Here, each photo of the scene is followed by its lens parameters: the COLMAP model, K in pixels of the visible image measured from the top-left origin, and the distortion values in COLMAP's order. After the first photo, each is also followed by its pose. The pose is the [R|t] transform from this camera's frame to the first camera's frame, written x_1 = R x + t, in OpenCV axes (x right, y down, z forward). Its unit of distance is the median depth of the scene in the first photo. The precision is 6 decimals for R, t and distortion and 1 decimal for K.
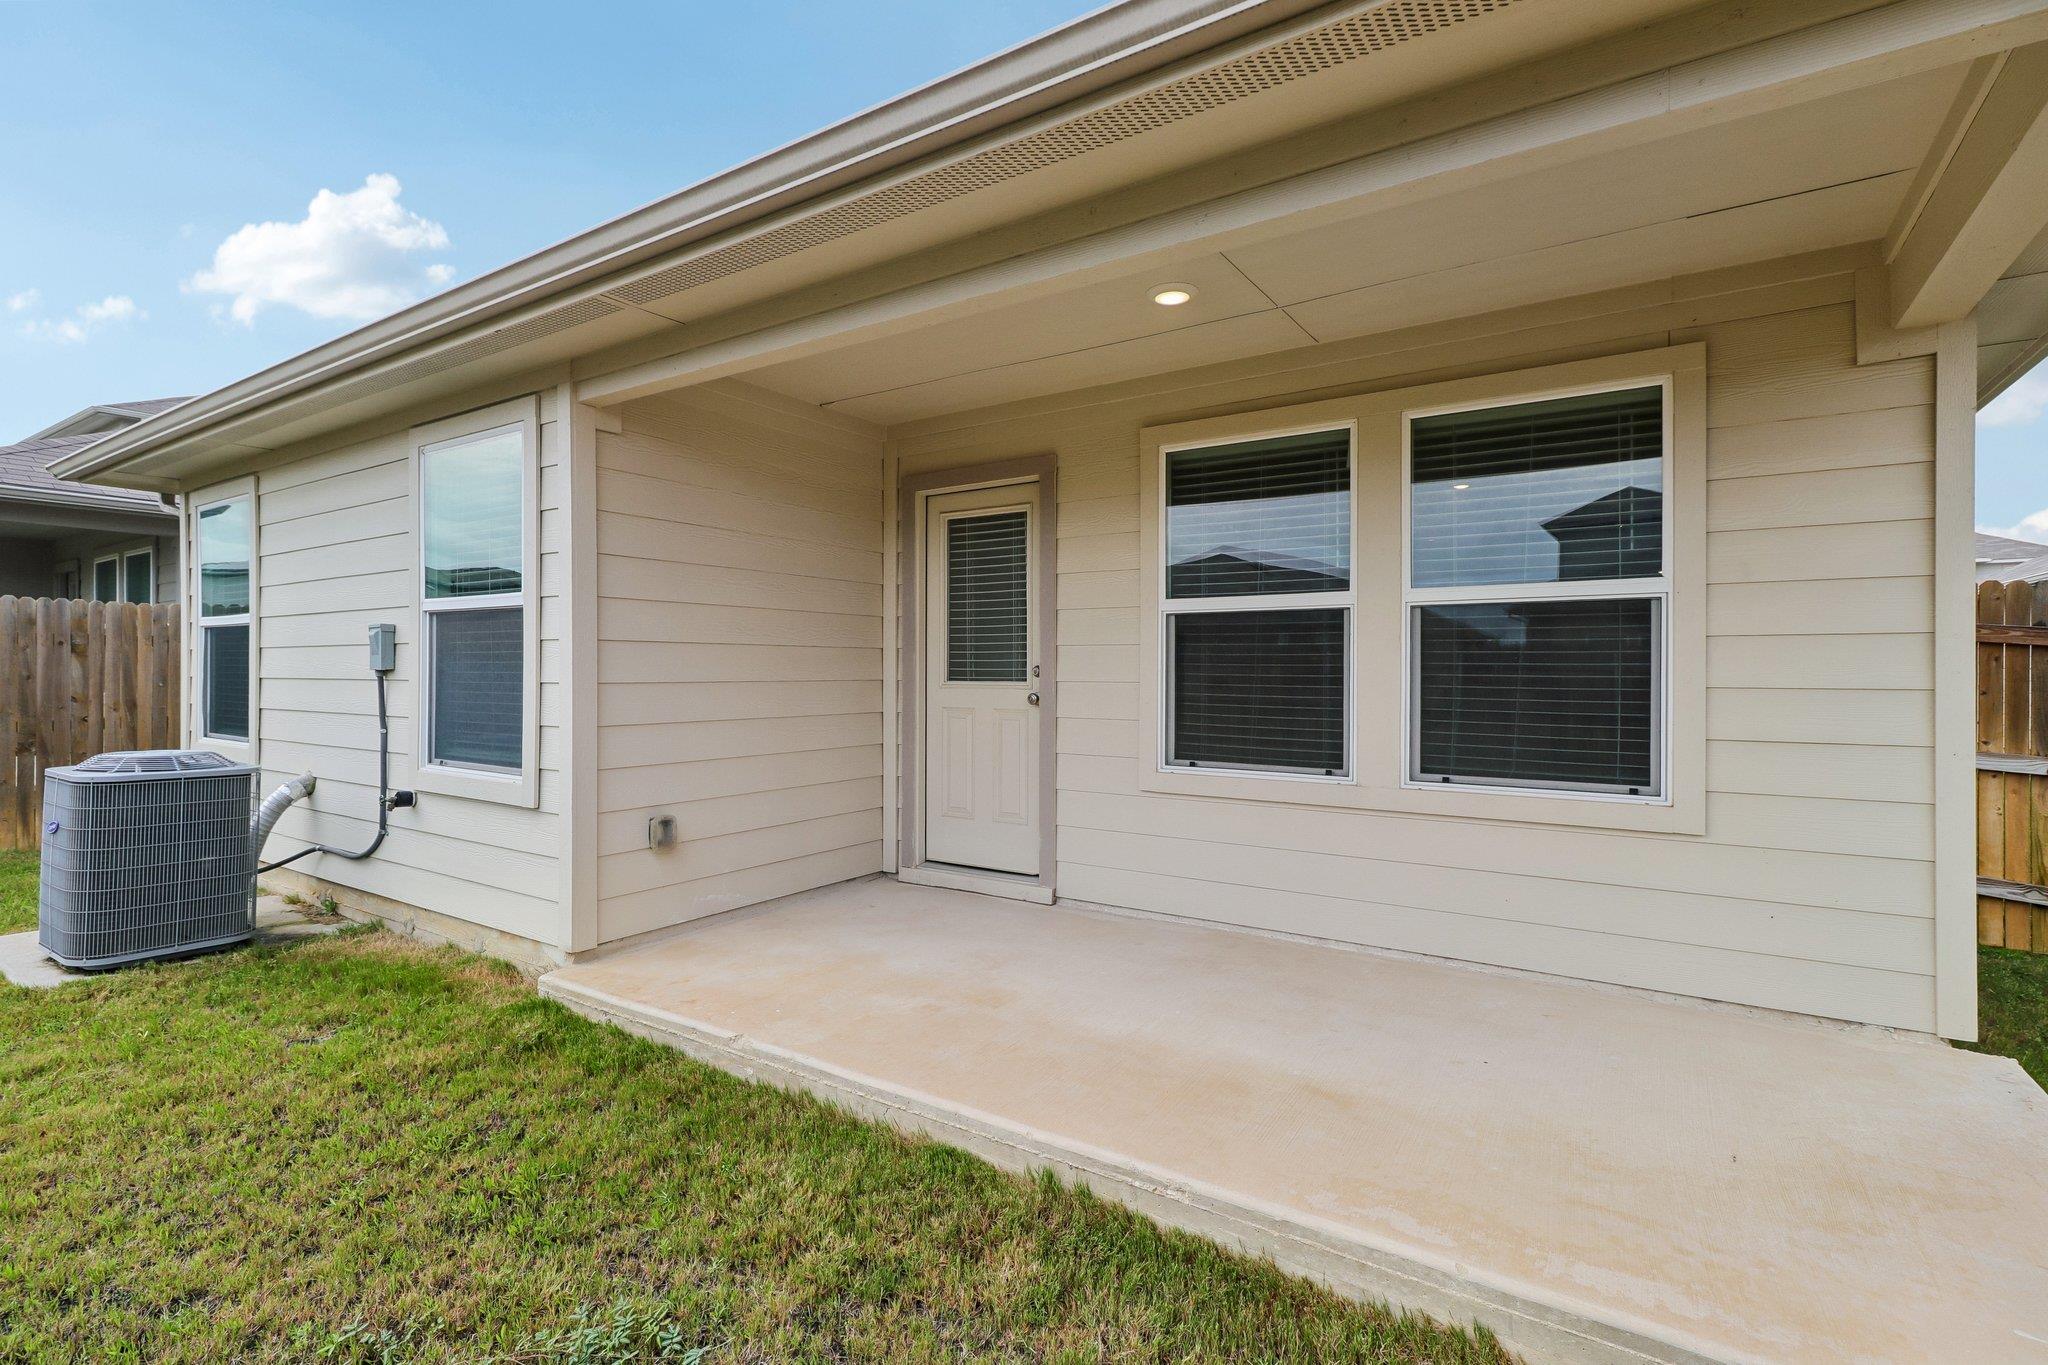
lens RADIAL K [[956.3, 0, 1024.2], [0, 956.3, 667.9], [0, 0, 1]] dist [0.001427, -0.000049]
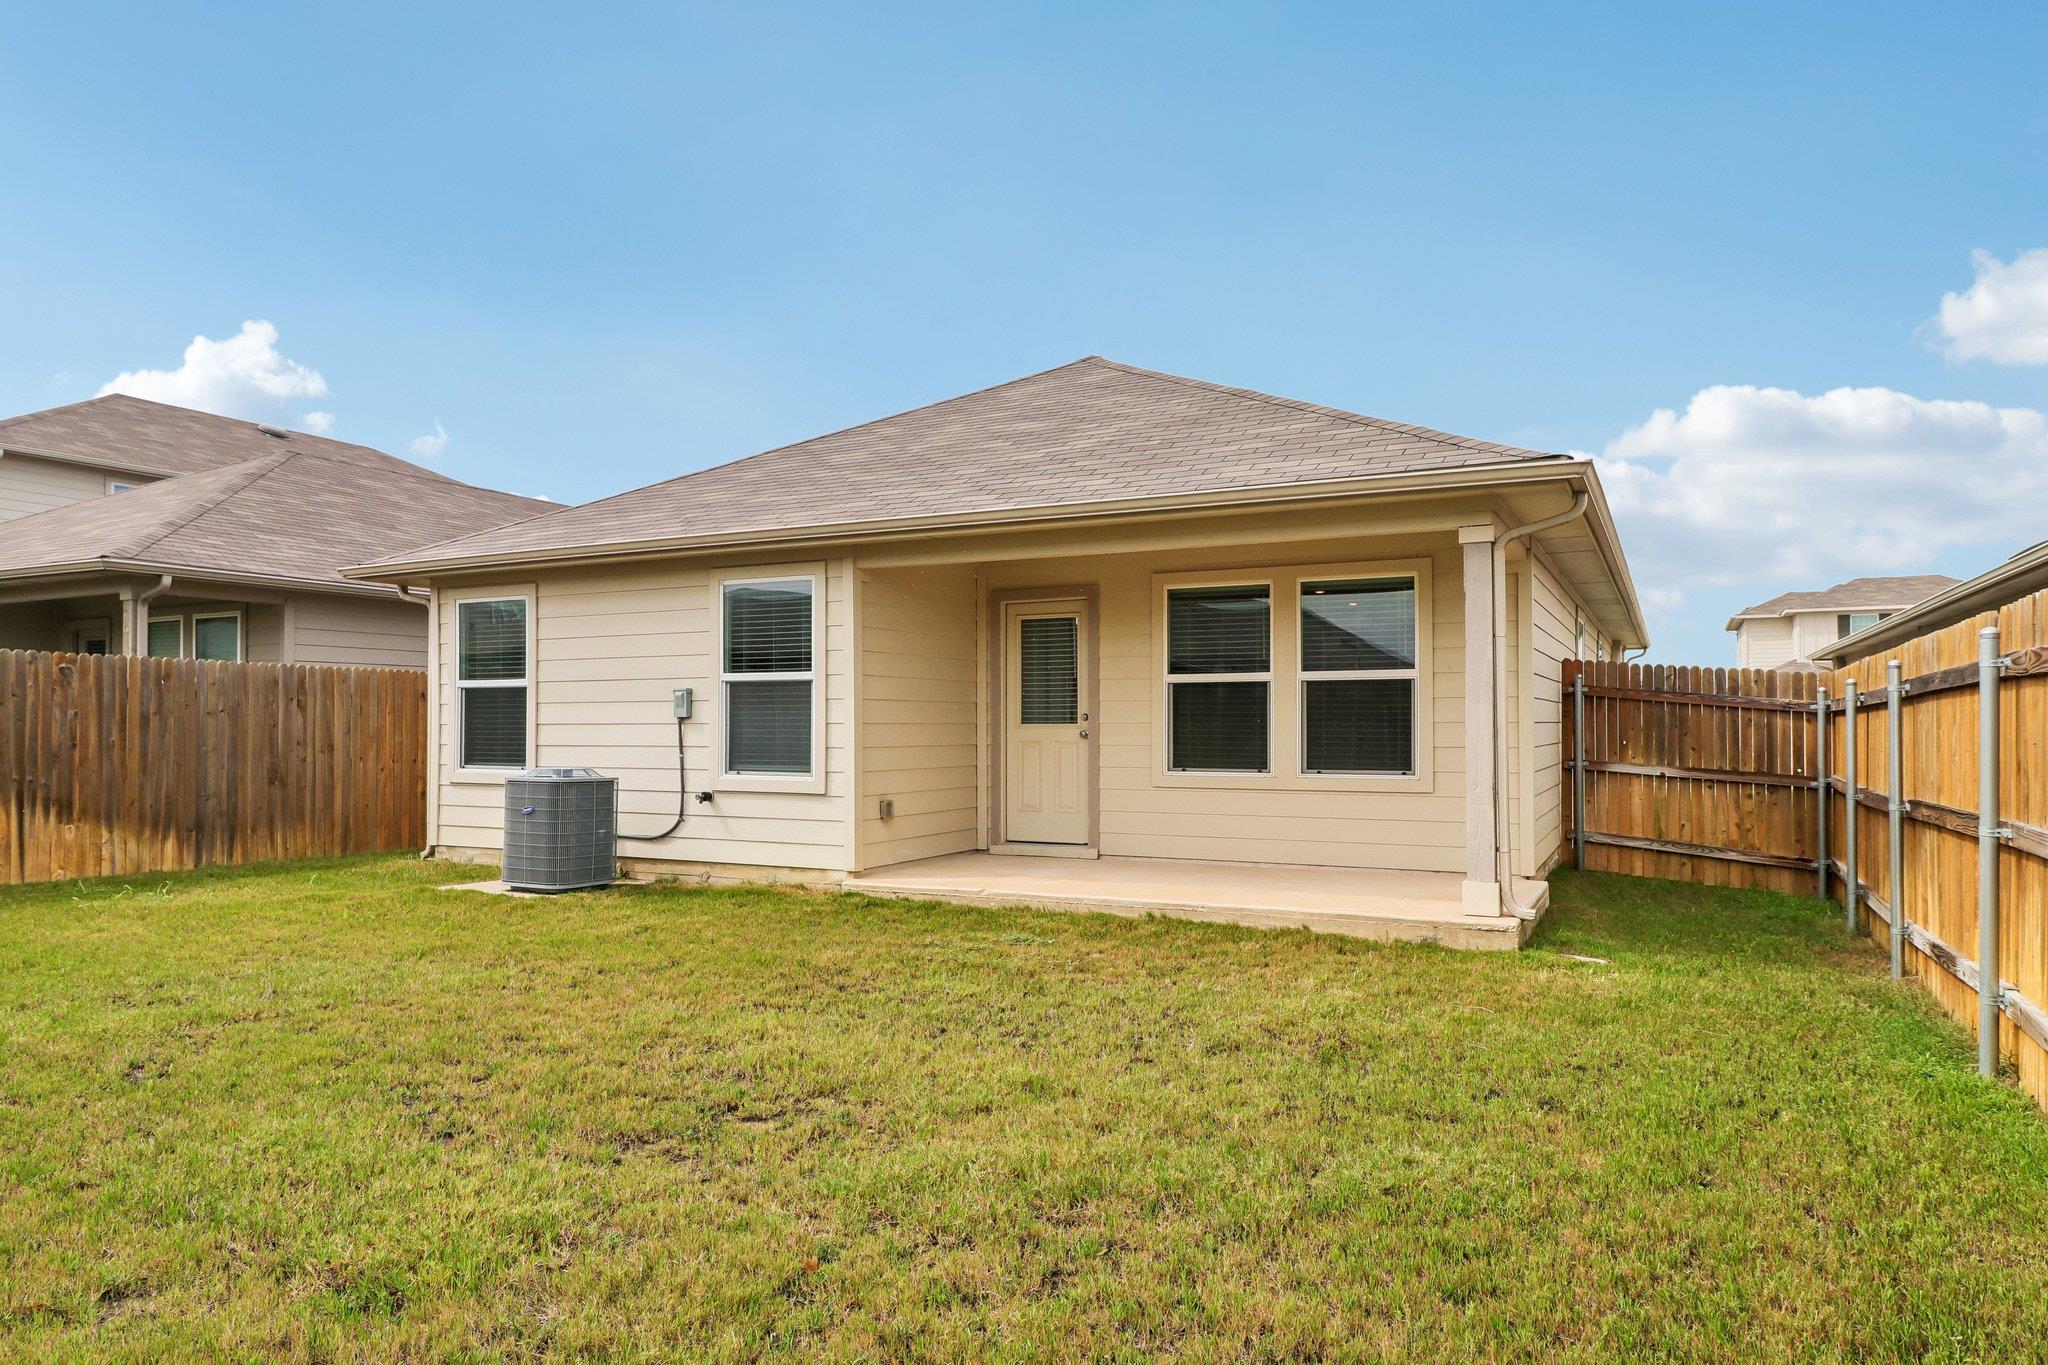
lens RADIAL K [[1268.0, 0, 1024.5], [0, 1268.0, 704.6], [0, 0, 1]] dist [-0.001740, -0.000587]
pose [[0.993589, -0.000958, 0.113052, -0.350988], [0.002777, 0.999869, -0.015935, 0.016924], [-0.113022, 0.016146, 0.993461, -1.185440]]
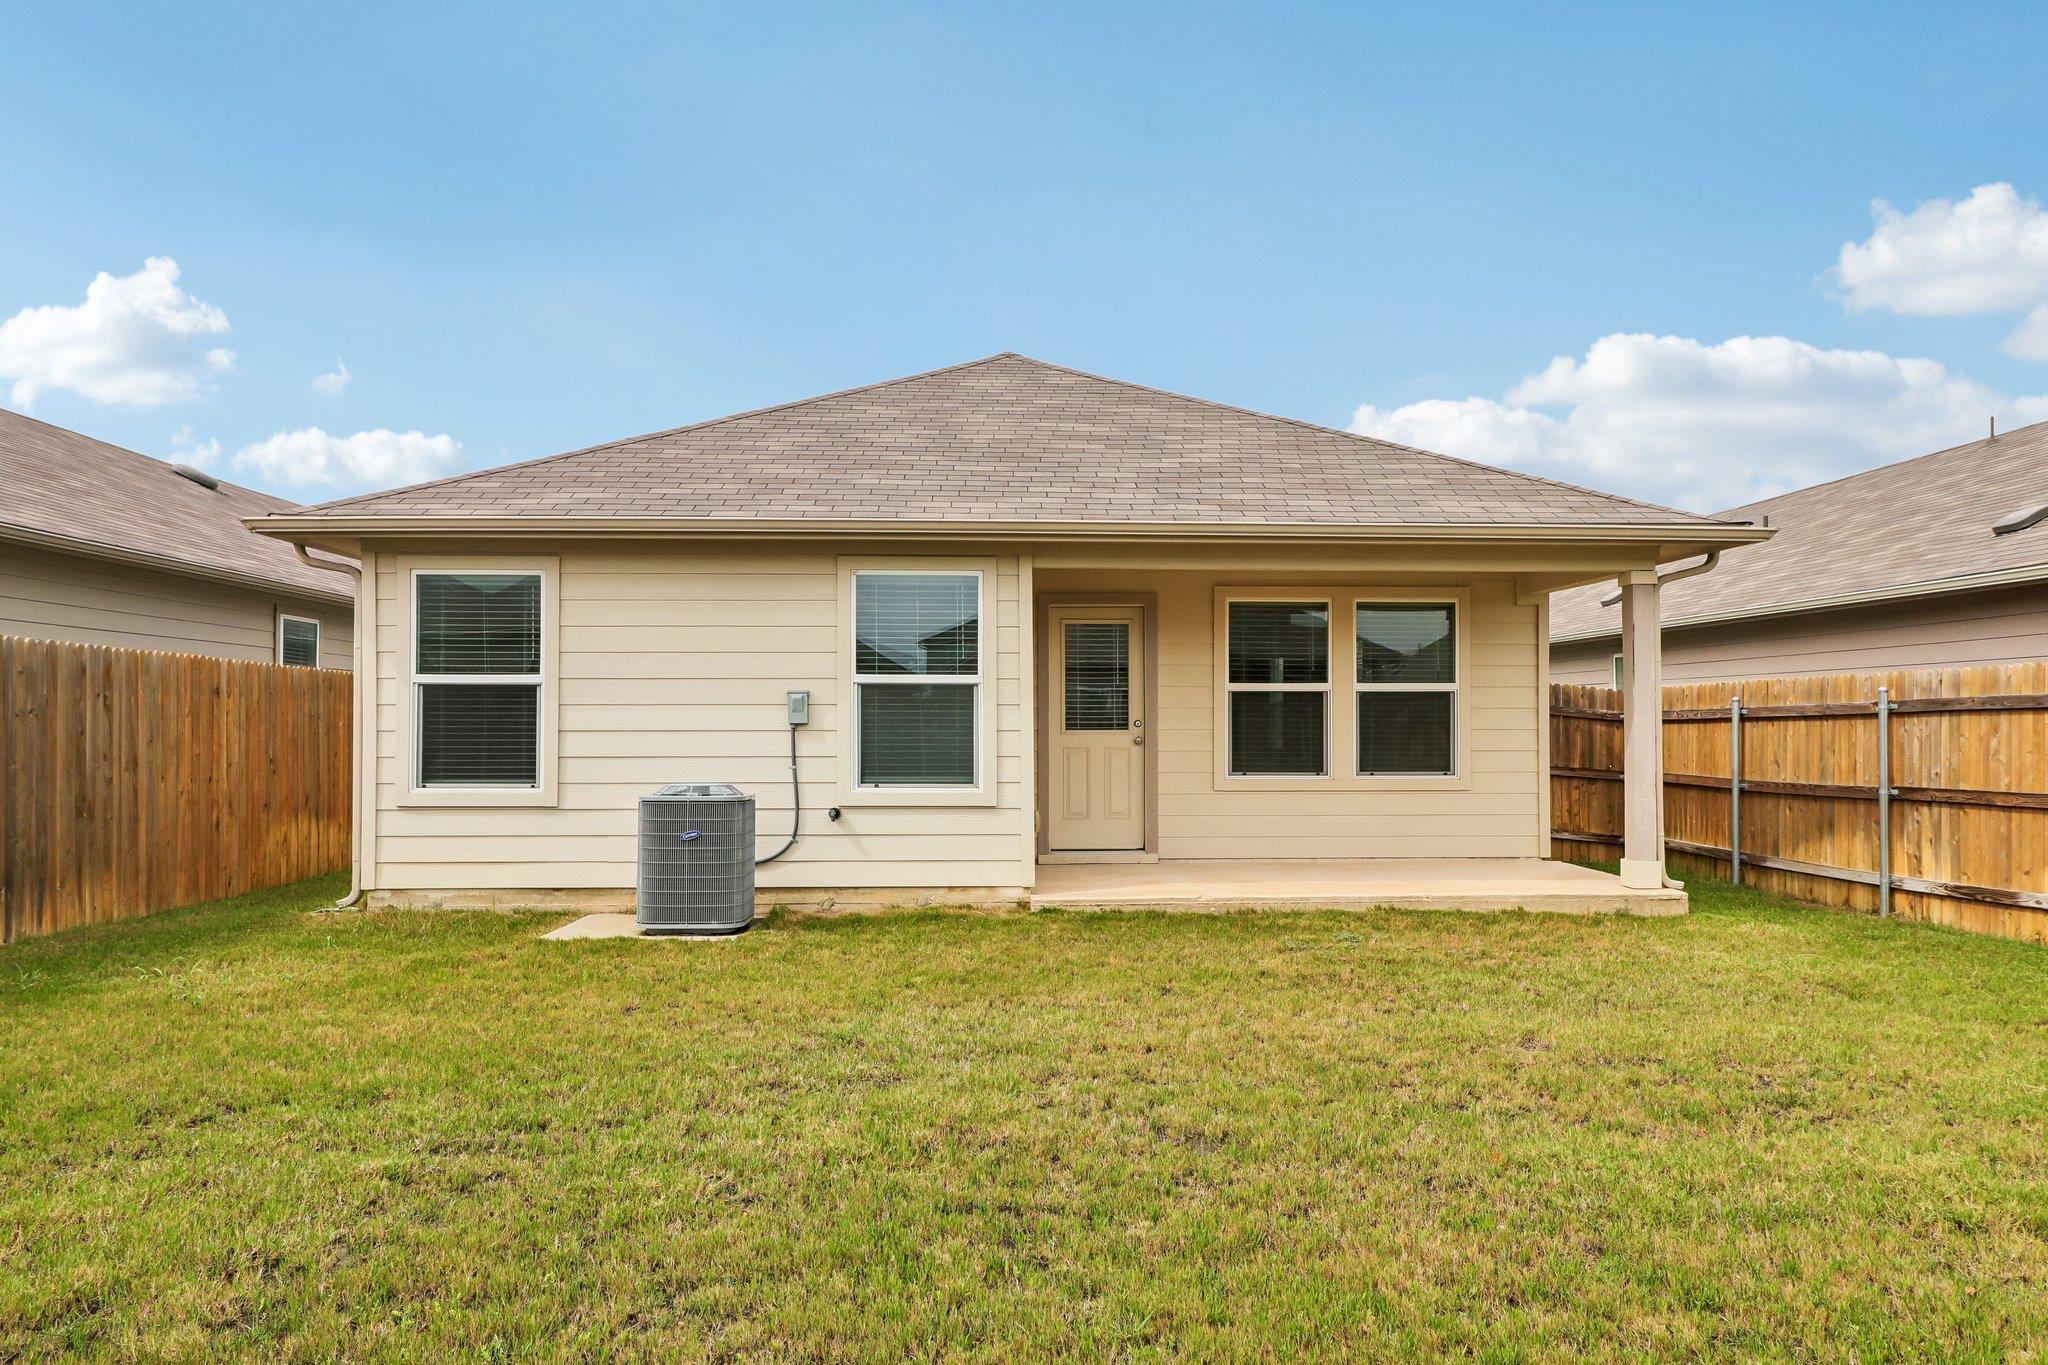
lens RADIAL K [[1343.1, 0, 1023.1], [0, 1343.1, 713.1], [0, 0, 1]] dist [0.001206, -0.000241]
pose [[0.812408, 0.003057, 0.583082, -1.576848], [0.000874, 0.999979, -0.006460, 0.000259], [-0.583089, 0.005758, 0.812388, -0.795797]]
